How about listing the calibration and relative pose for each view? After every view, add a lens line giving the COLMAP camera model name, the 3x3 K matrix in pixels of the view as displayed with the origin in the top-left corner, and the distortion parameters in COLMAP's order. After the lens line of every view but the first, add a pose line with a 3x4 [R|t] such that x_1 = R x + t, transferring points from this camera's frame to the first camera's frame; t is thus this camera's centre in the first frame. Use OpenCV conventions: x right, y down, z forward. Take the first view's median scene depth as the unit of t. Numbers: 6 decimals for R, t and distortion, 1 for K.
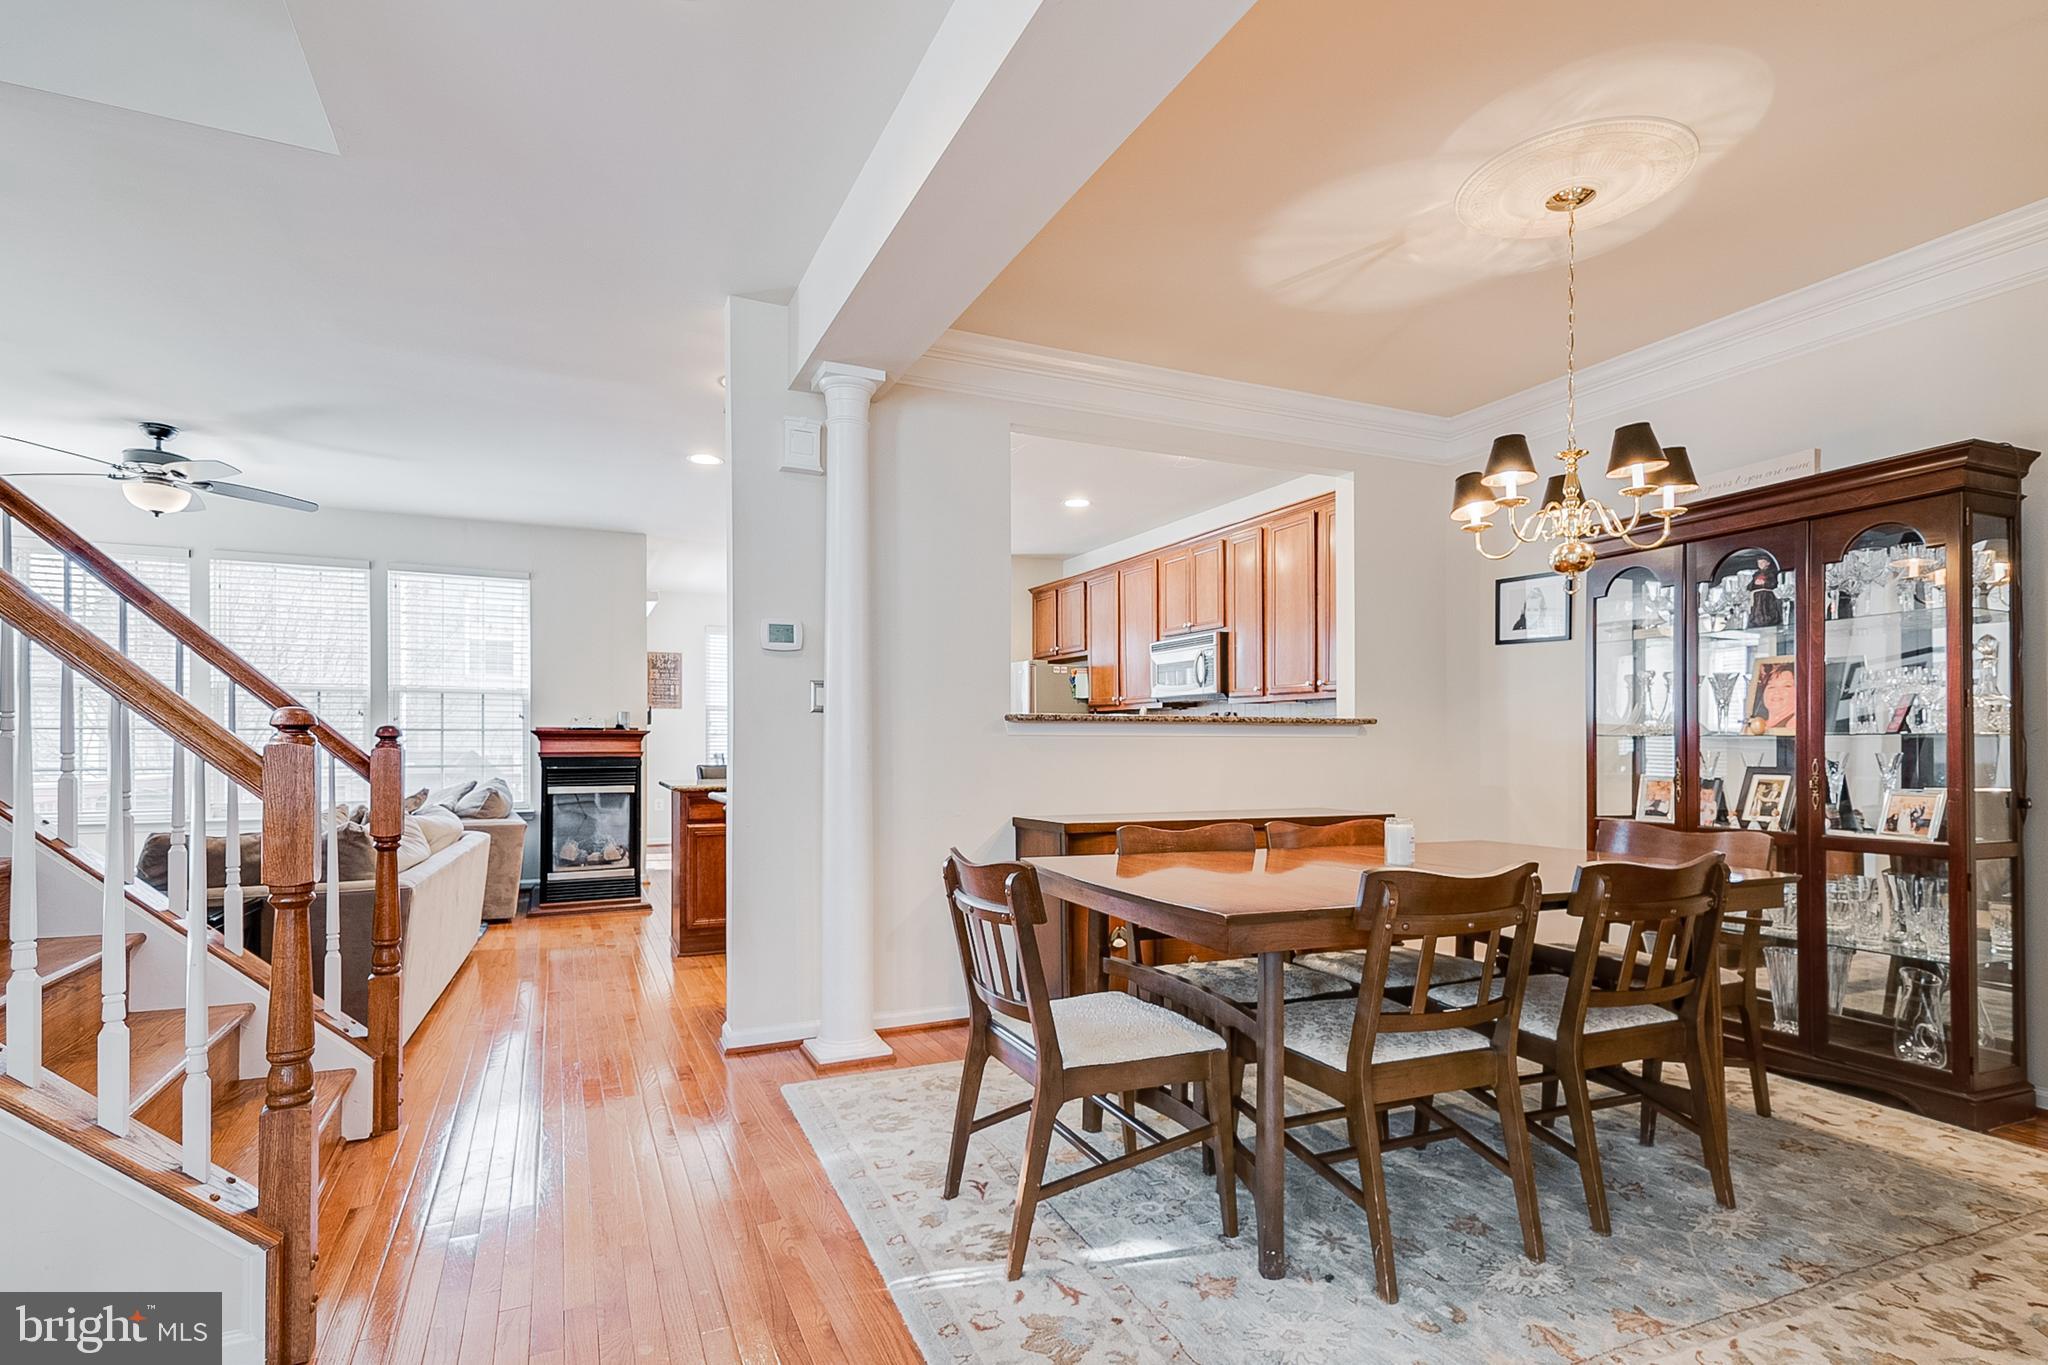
lens RADIAL K [[1001.5, 0, 1027.4], [0, 1001.5, 740.3], [0, 0, 1]] dist [0.022596, -0.006858]
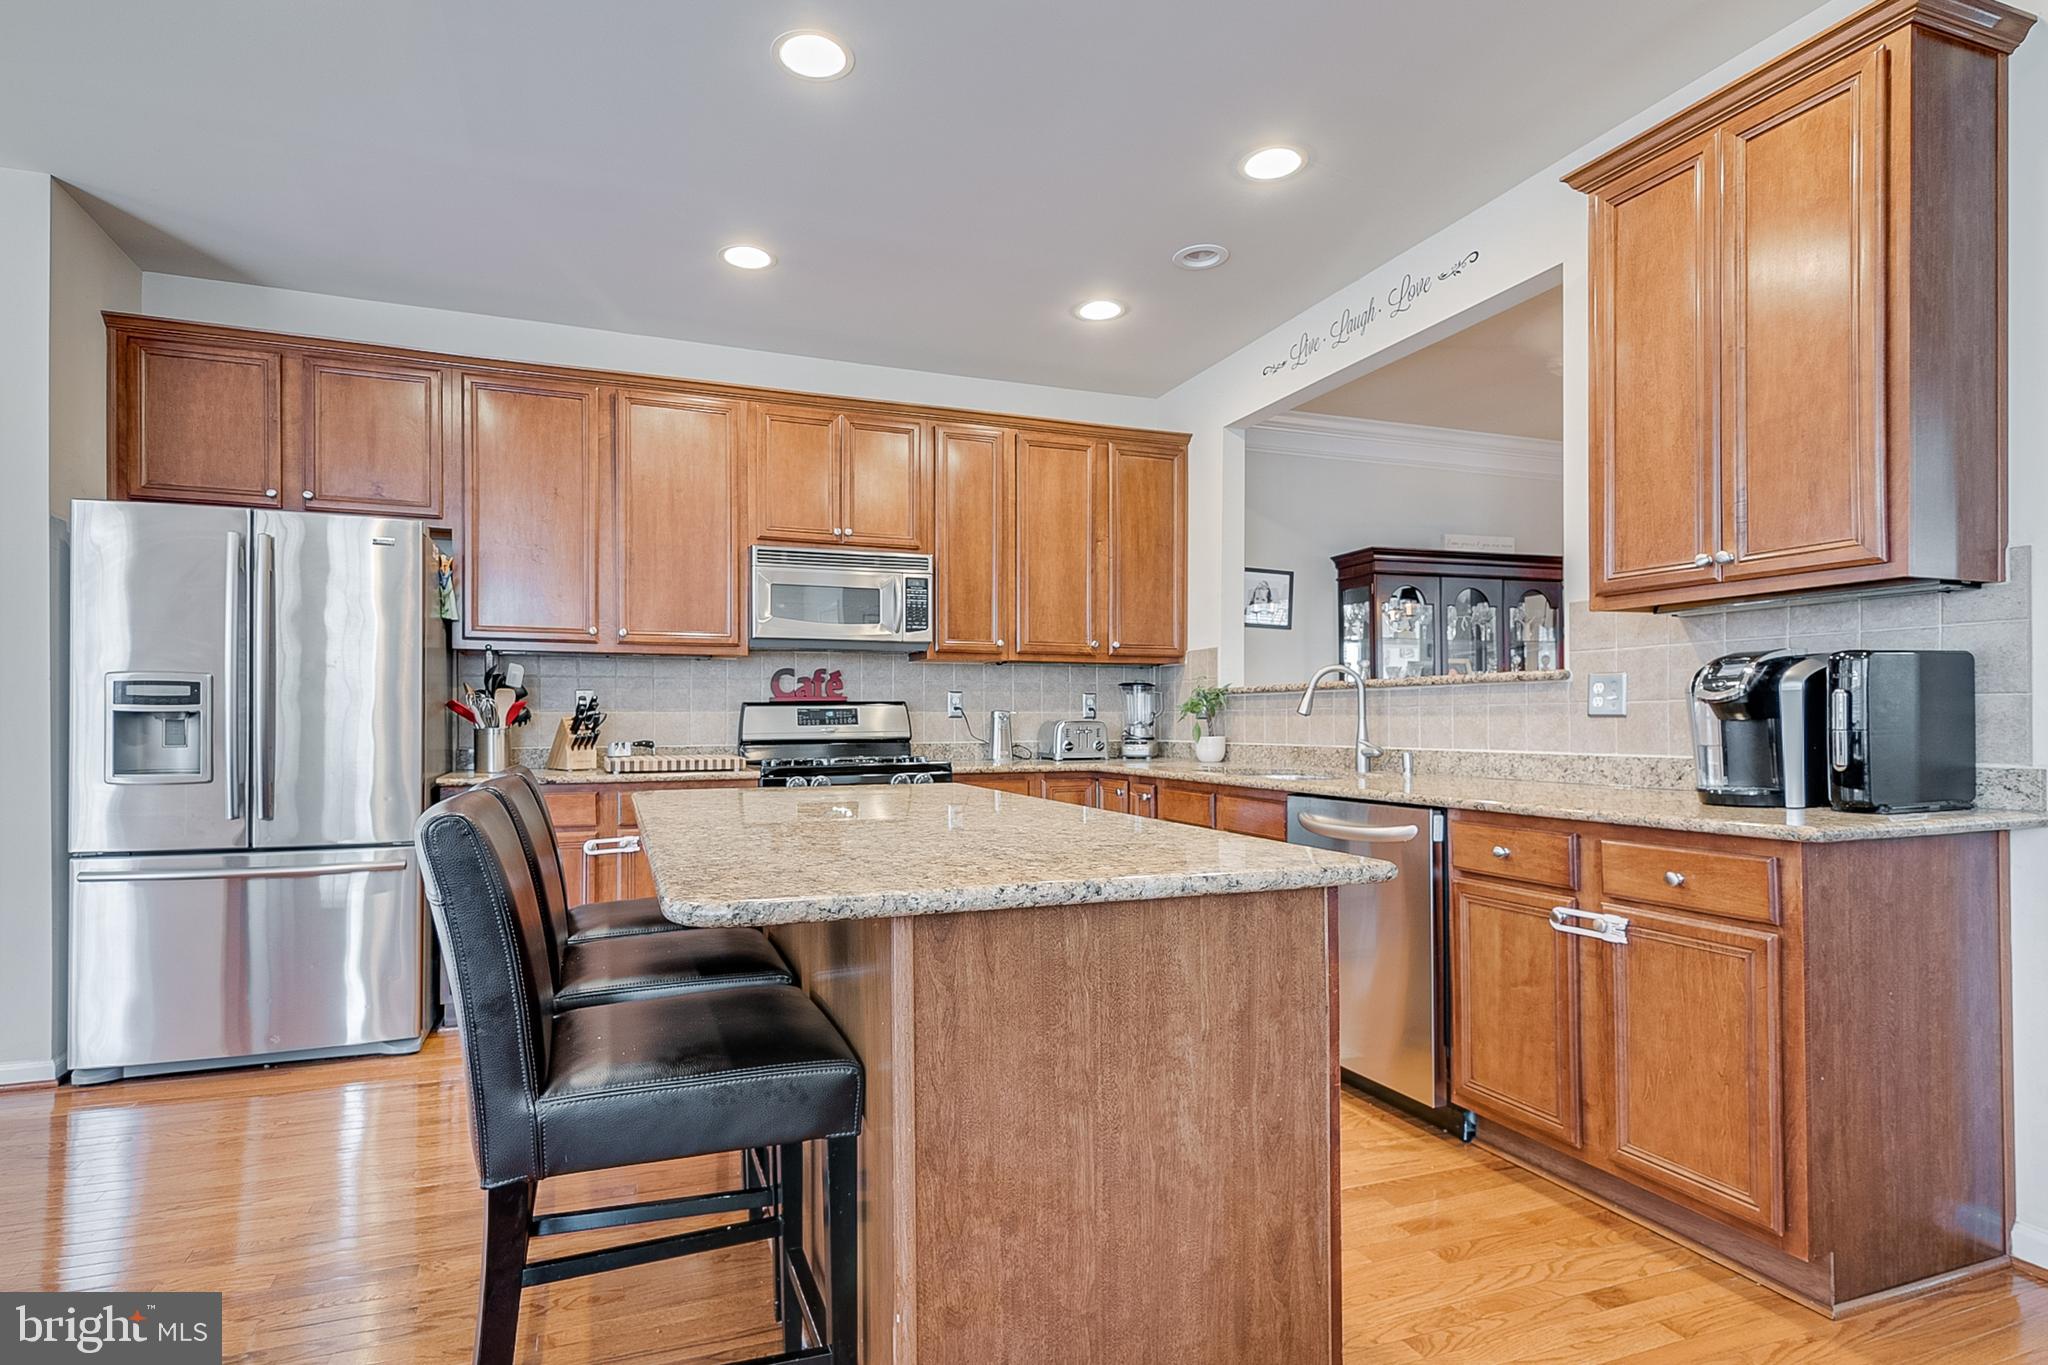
lens RADIAL K [[1031.6, 0, 987.0], [0, 1031.6, 710.2], [0, 0, 1]] dist [0.020395, -0.001859]
pose [[0.079927, 0.008684, 0.996763, -0.603897], [-0.002933, 0.999960, -0.008476, 0.006422], [-0.996796, -0.002246, 0.079949, 1.036084]]
